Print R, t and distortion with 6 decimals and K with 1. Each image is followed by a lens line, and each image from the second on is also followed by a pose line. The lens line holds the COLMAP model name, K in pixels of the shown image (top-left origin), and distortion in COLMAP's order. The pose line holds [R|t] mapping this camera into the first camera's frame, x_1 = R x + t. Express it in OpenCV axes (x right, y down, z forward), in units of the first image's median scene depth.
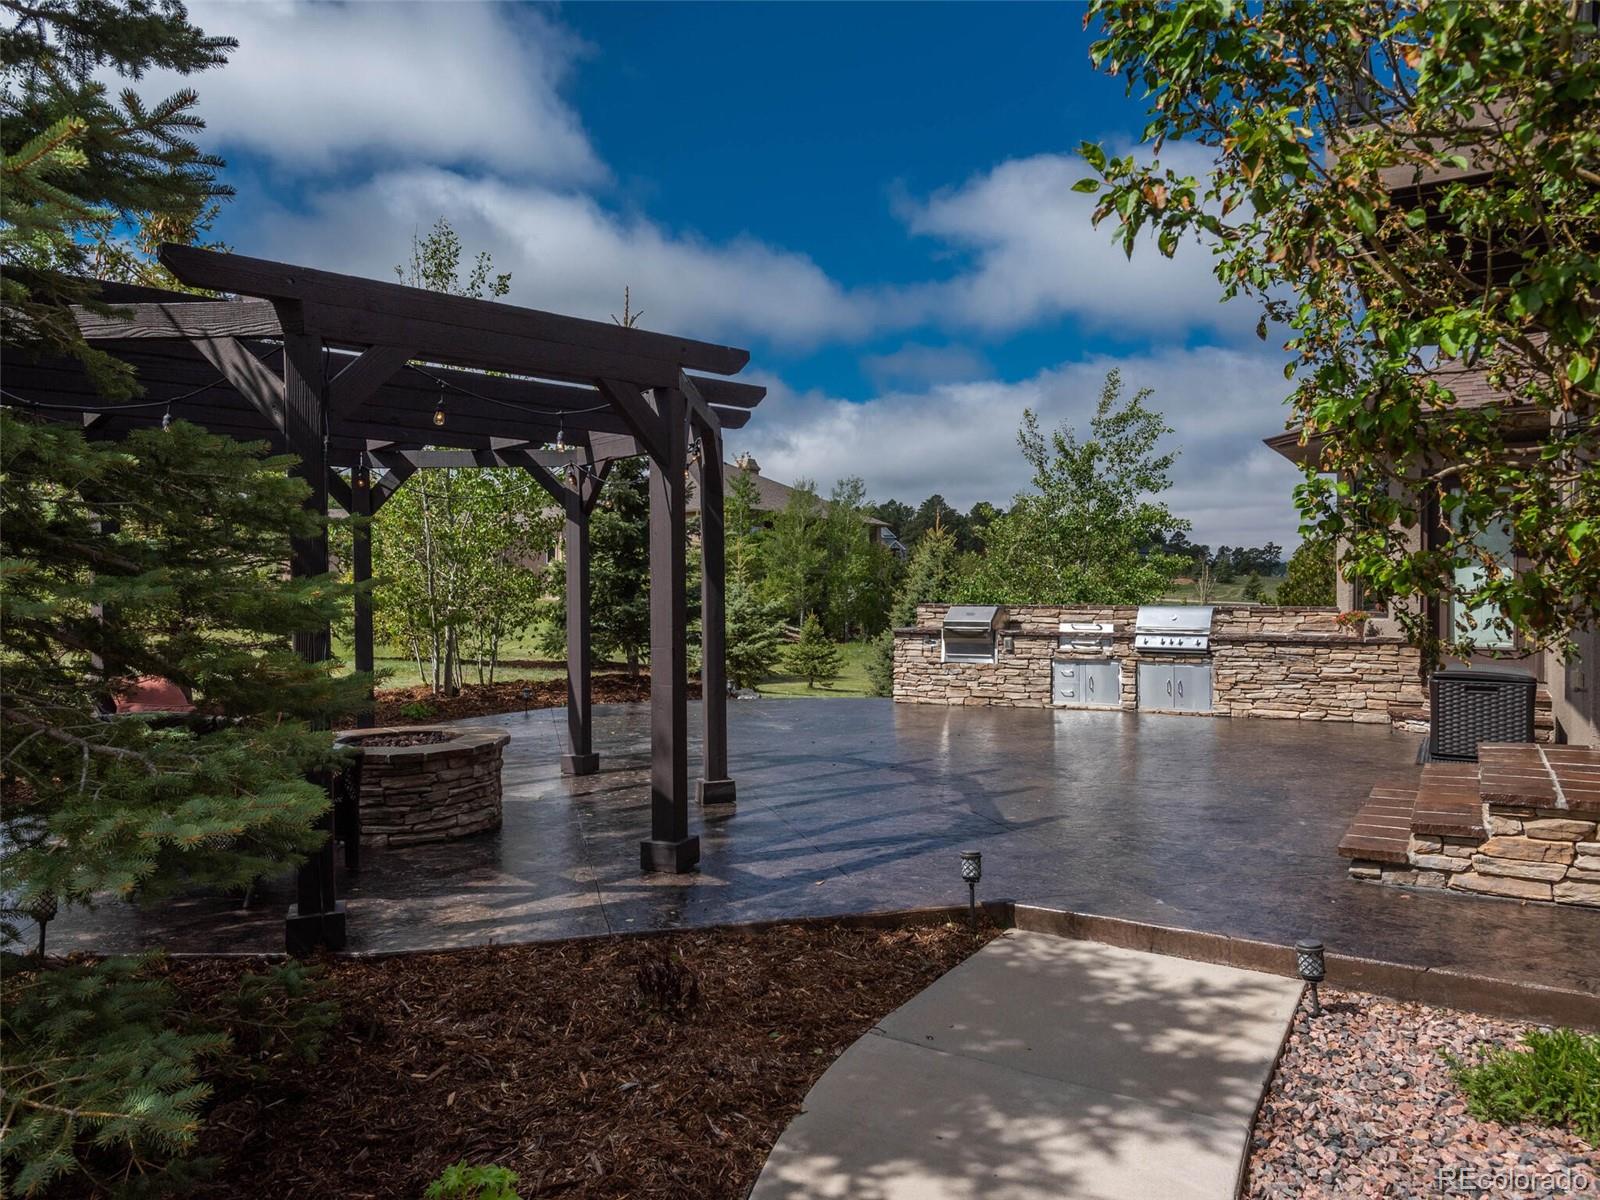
lens RADIAL K [[1090.4, 0, 793.7], [0, 1090.4, 599.5], [0, 0, 1]] dist [0.002298, -0.000353]
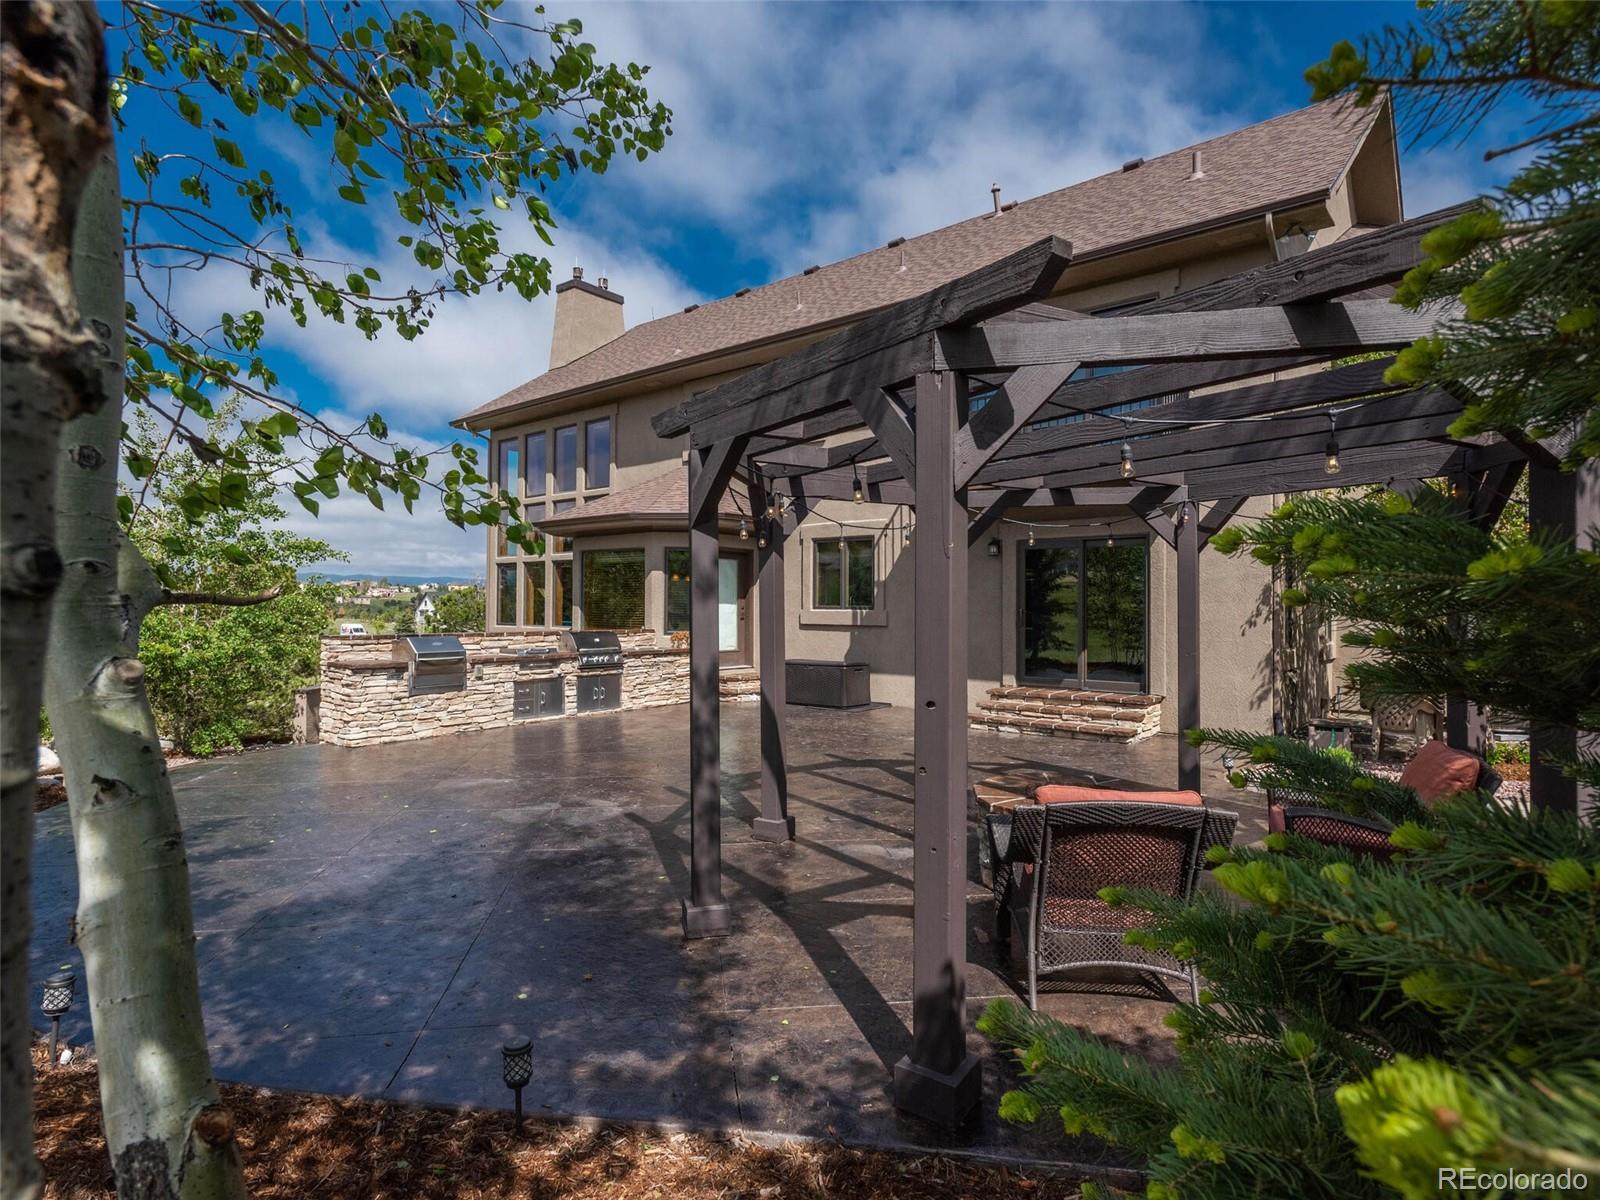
lens RADIAL K [[852.2, 0, 797.6], [0, 852.2, 598.9], [0, 0, 1]] dist [0.016024, -0.003579]
pose [[0.143730, 0.009599, 0.989570, -0.619613], [0.003830, 0.999940, -0.010256, -0.021014], [-0.989609, 0.005264, 0.143685, 0.612911]]
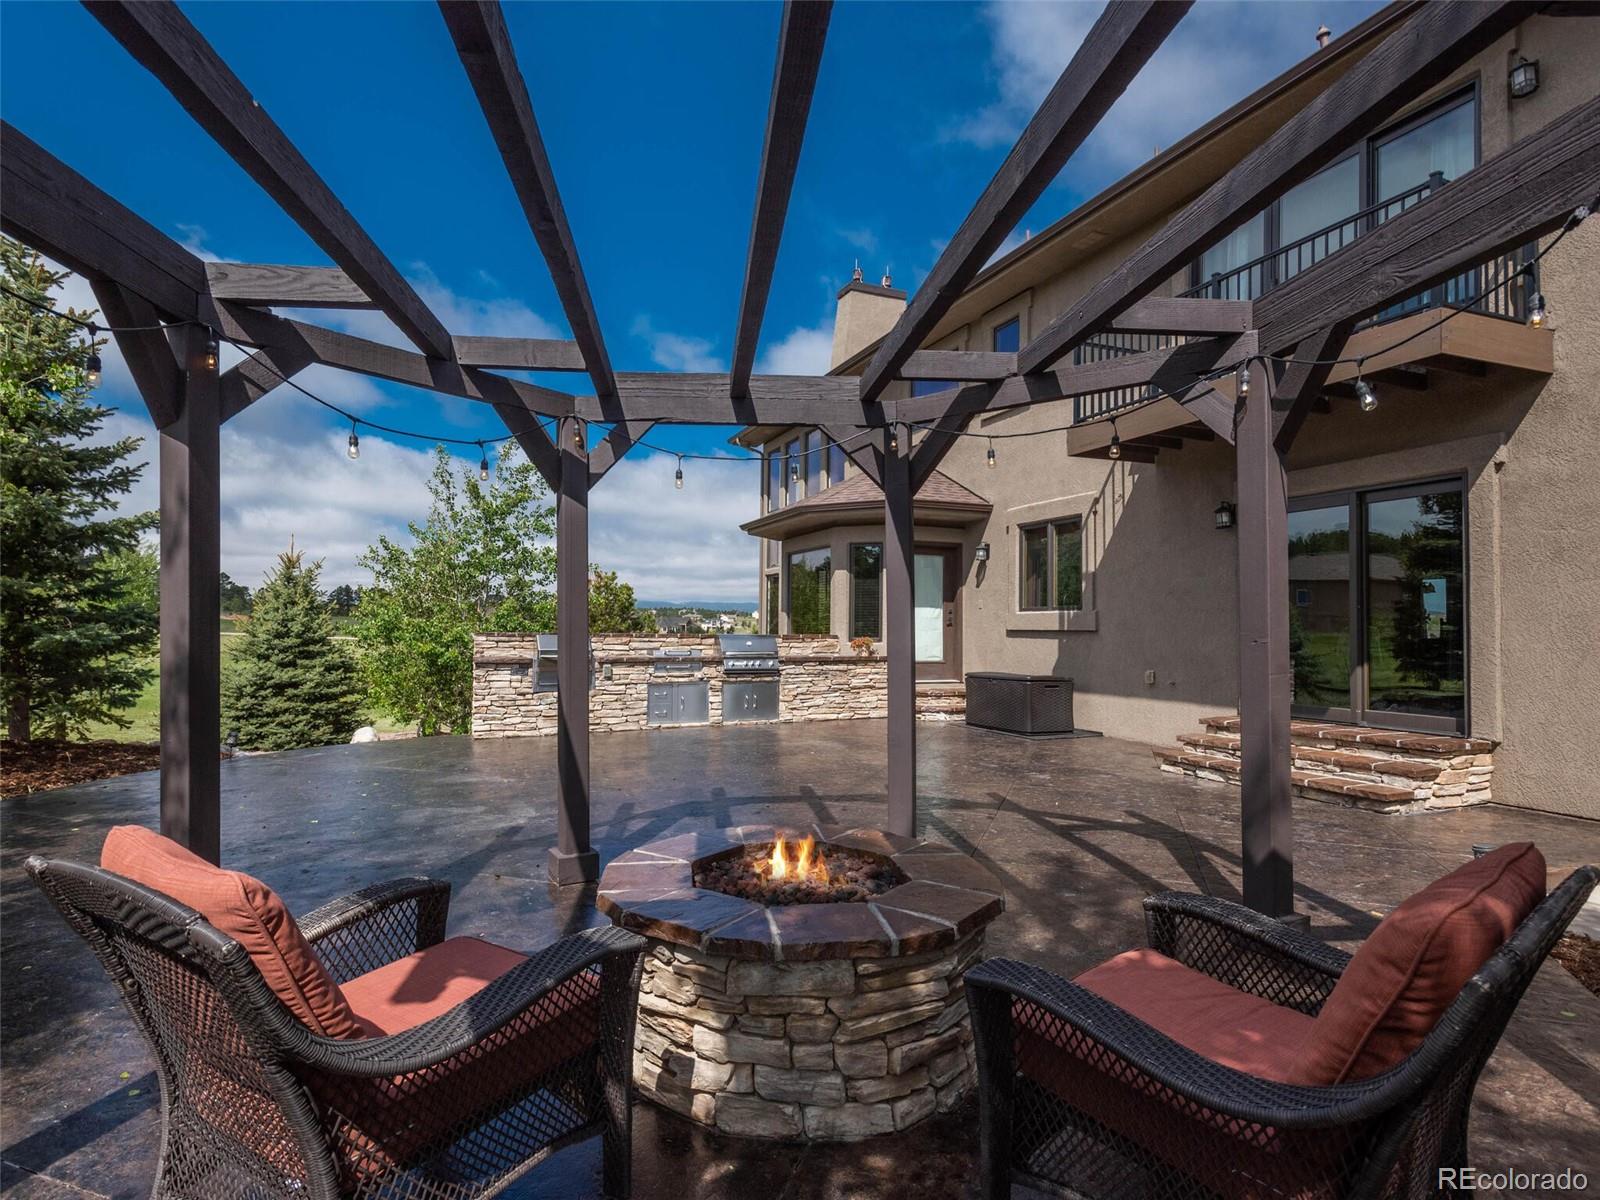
lens RADIAL K [[852.2, 0, 790.2], [0, 852.2, 612.5], [0, 0, 1]] dist [0.016024, -0.003579]
pose [[0.593177, 0.021362, 0.804789, -0.376926], [-0.000904, 0.999665, -0.025868, 0.006614], [-0.805071, 0.014617, 0.592998, 0.405003]]
